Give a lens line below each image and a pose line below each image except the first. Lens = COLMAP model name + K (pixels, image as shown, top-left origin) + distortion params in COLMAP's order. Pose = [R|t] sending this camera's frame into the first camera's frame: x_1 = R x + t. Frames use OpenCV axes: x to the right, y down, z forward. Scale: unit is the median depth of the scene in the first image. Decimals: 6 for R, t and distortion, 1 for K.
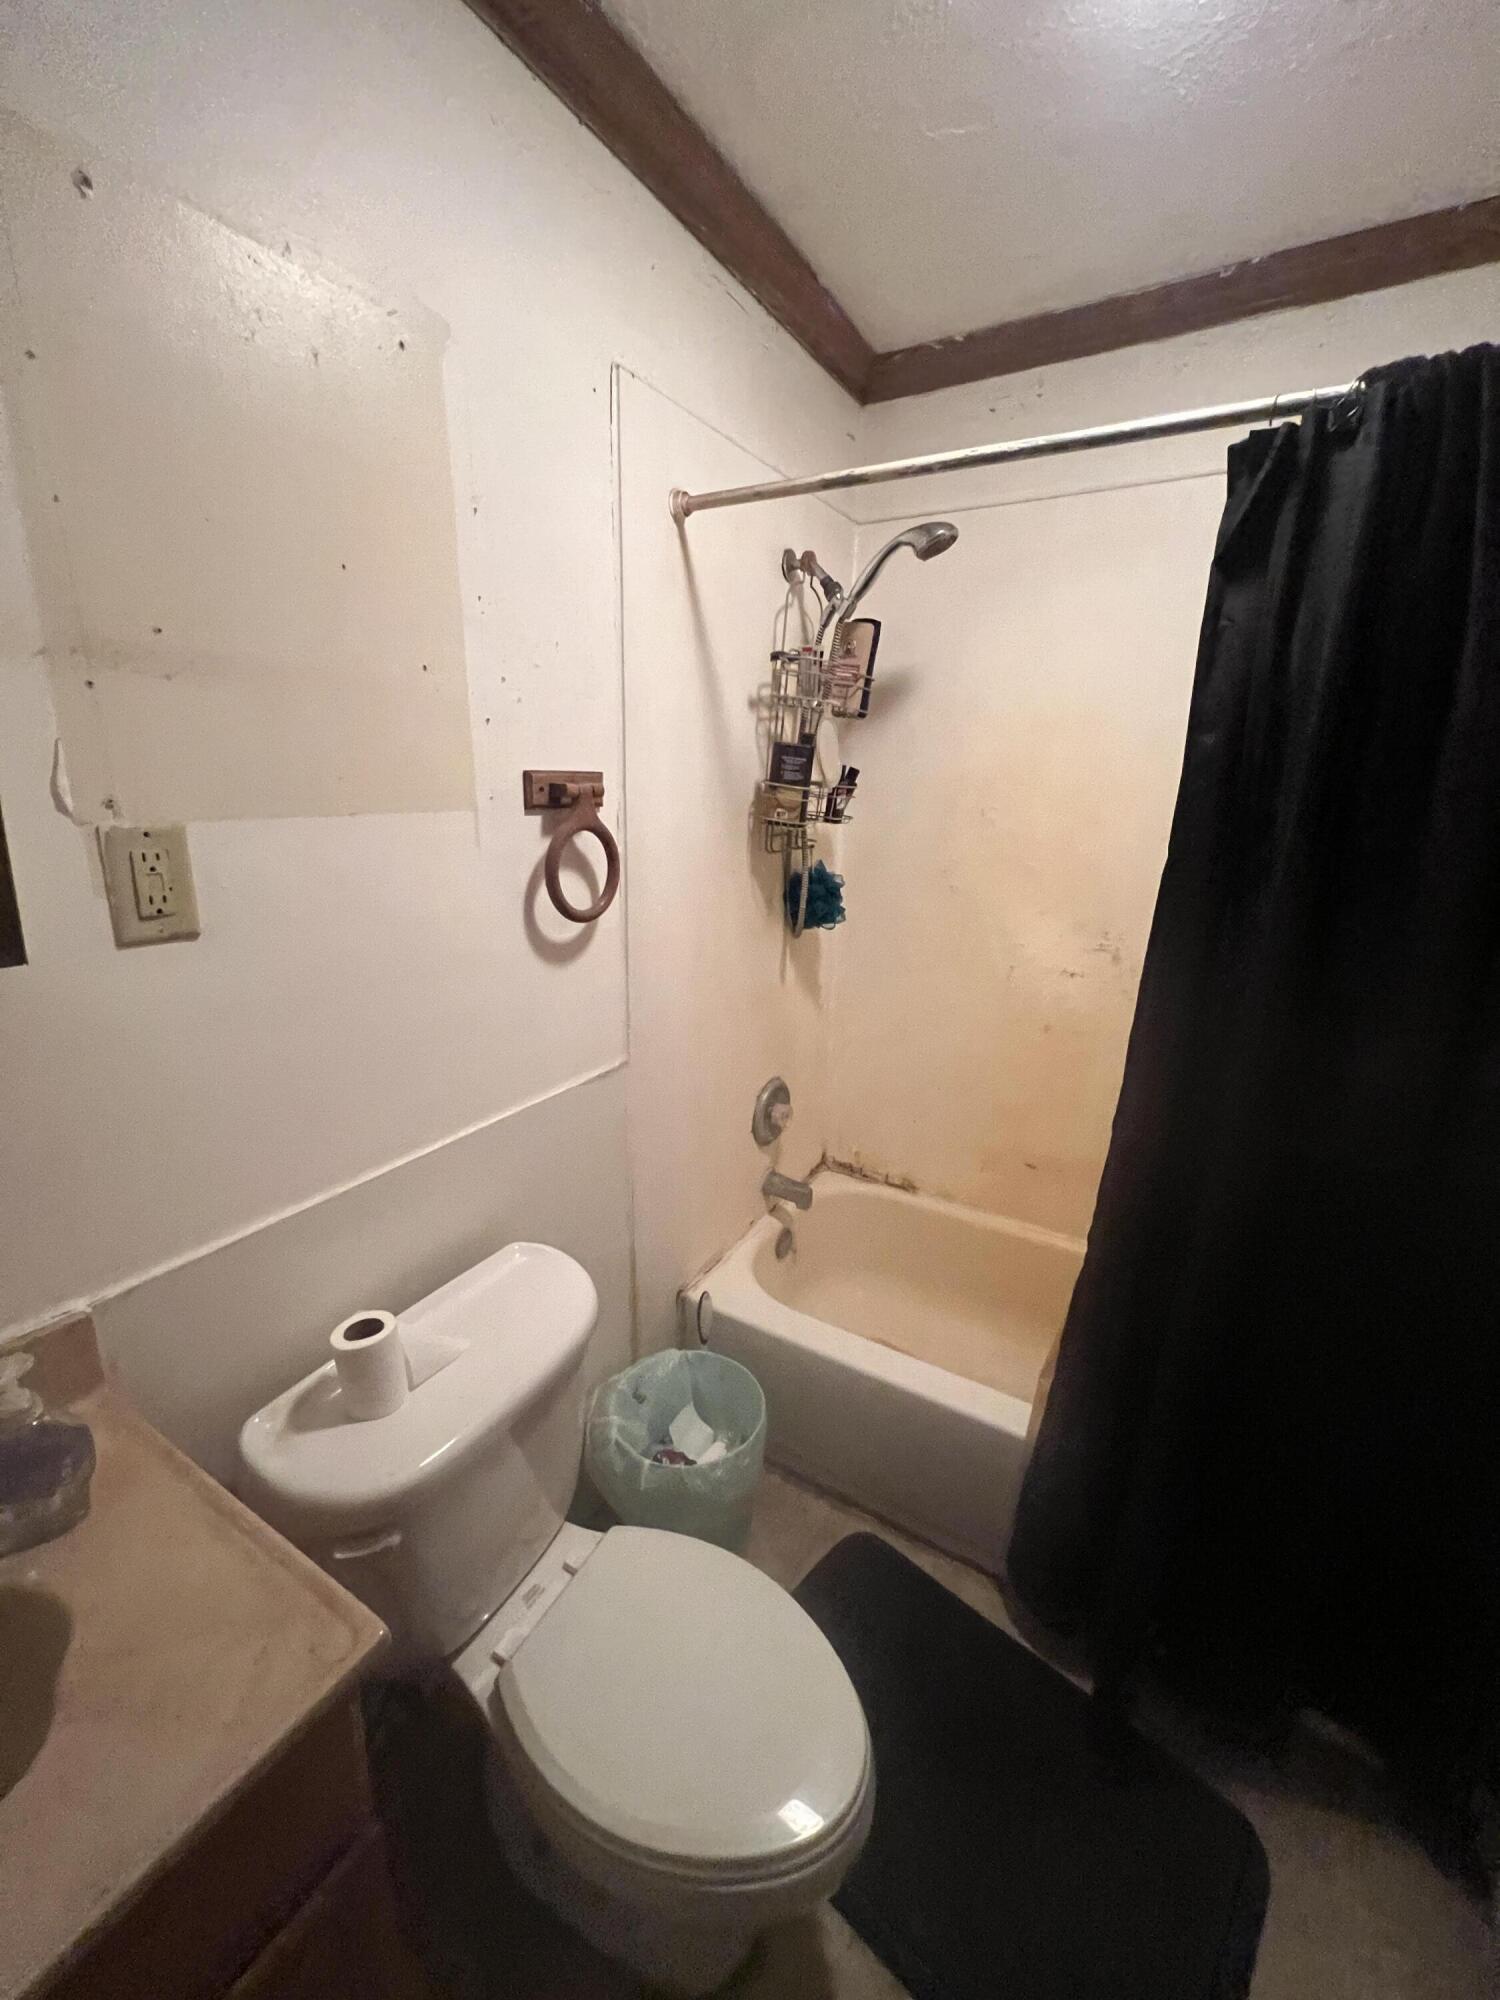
lens RADIAL K [[803.1, 0, 755.7], [0, 803.1, 1001.0], [0, 0, 1]] dist [-0.001138, -0.000043]
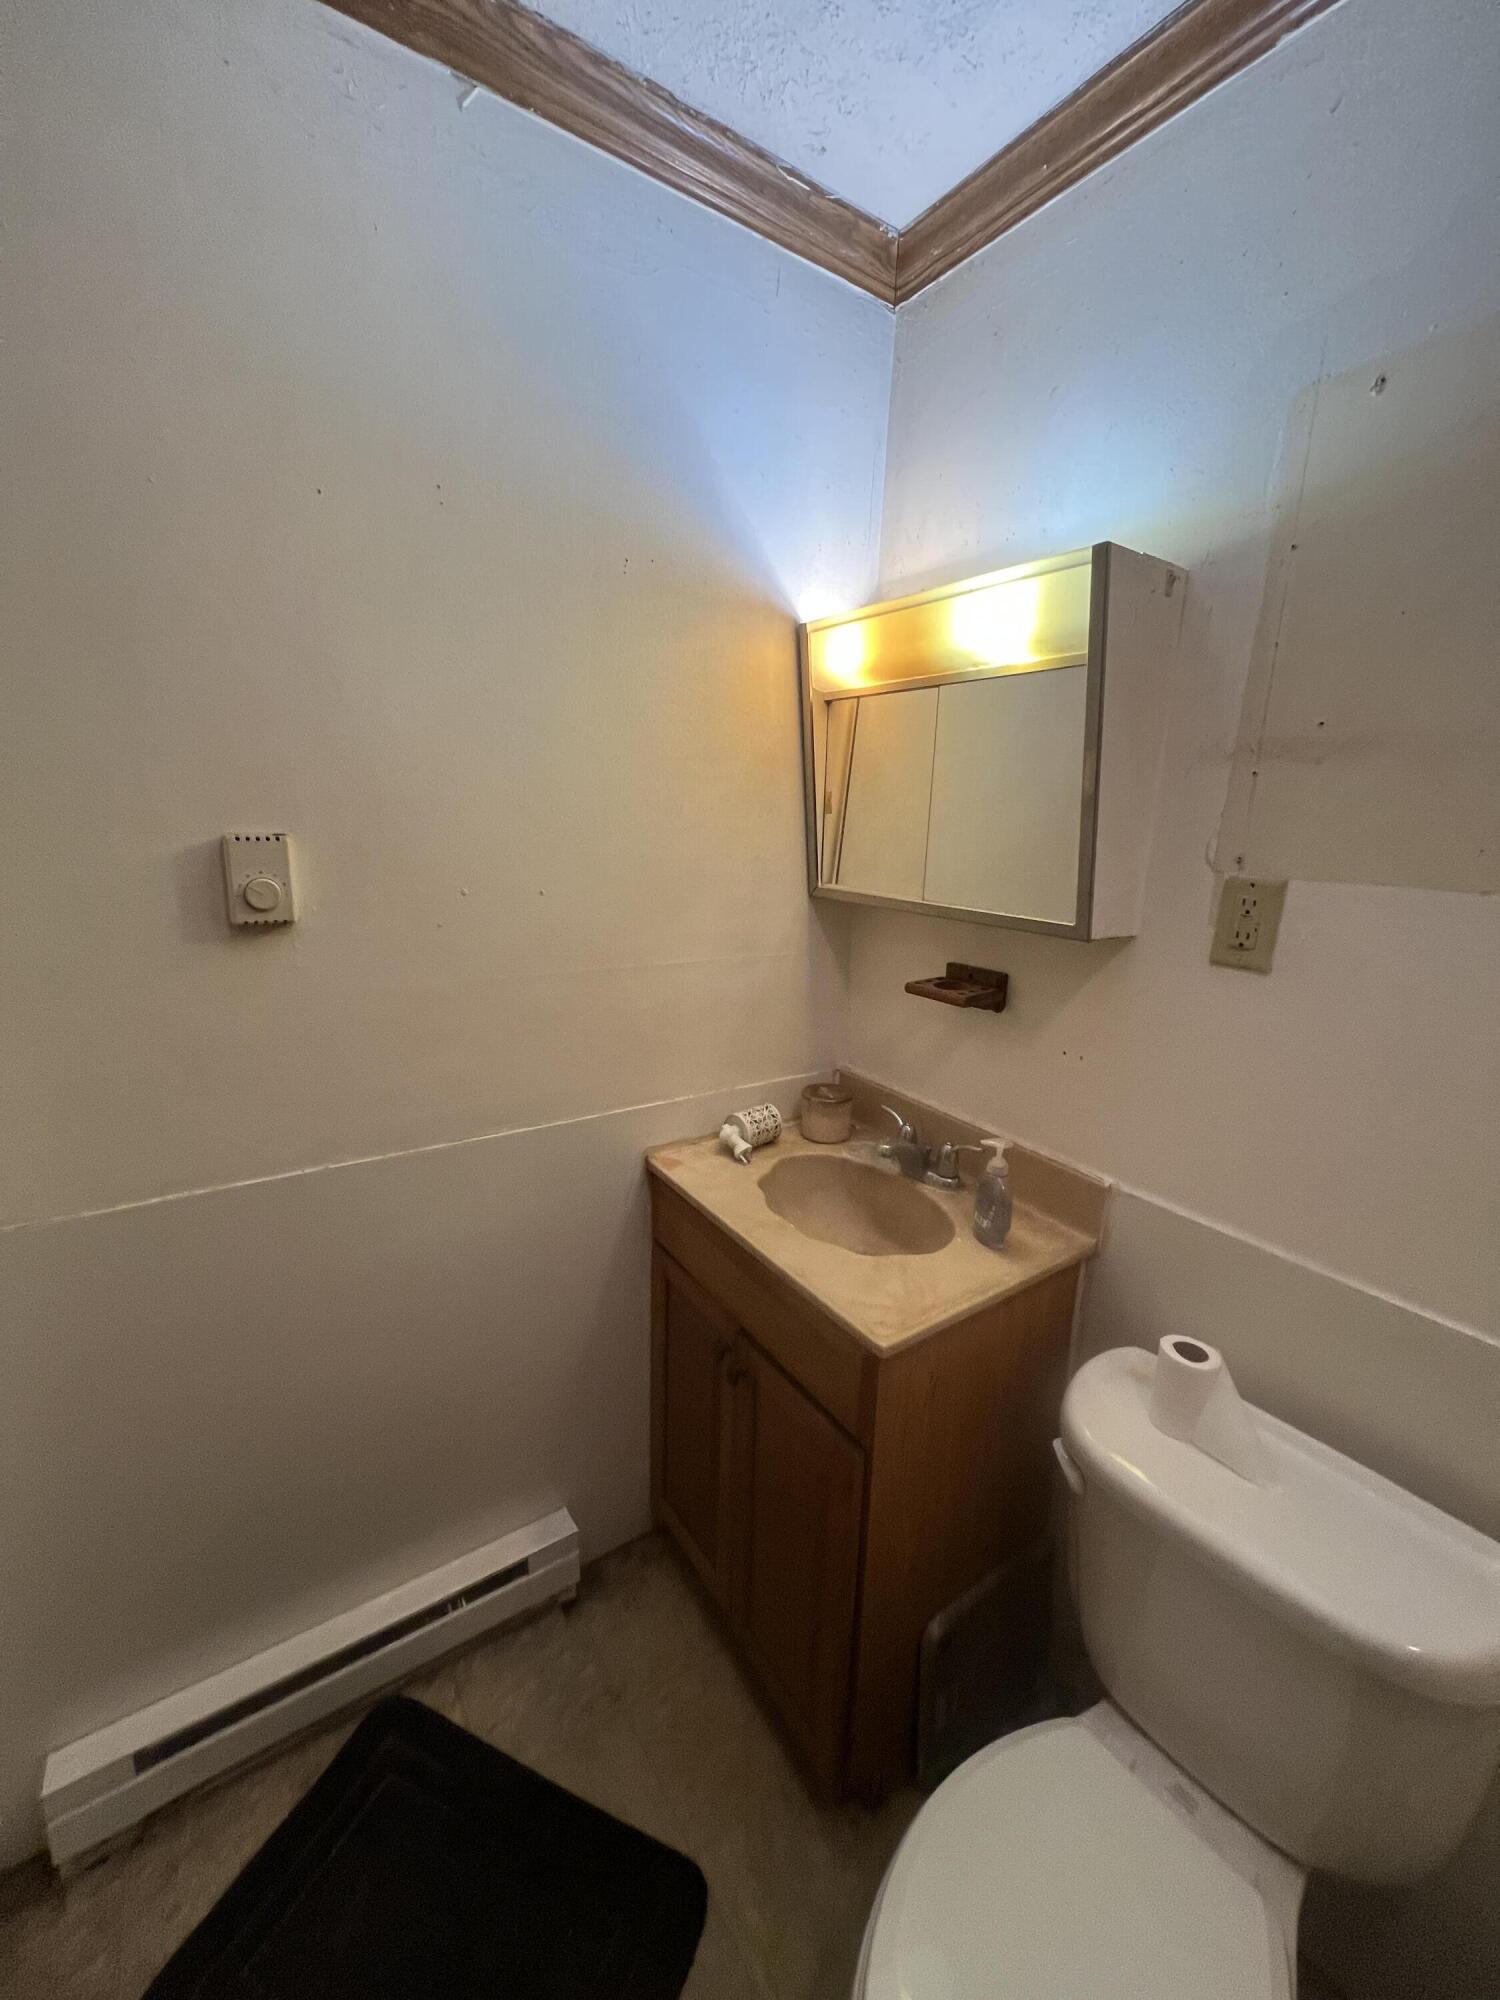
lens RADIAL K [[803.1, 0, 755.7], [0, 803.1, 1001.0], [0, 0, 1]] dist [-0.001138, -0.000043]
pose [[-0.403417, 0.169864, -0.899111, 0.729362], [-0.293000, 0.906898, 0.302800, -0.191206], [0.866836, 0.385594, -0.316088, 0.771313]]
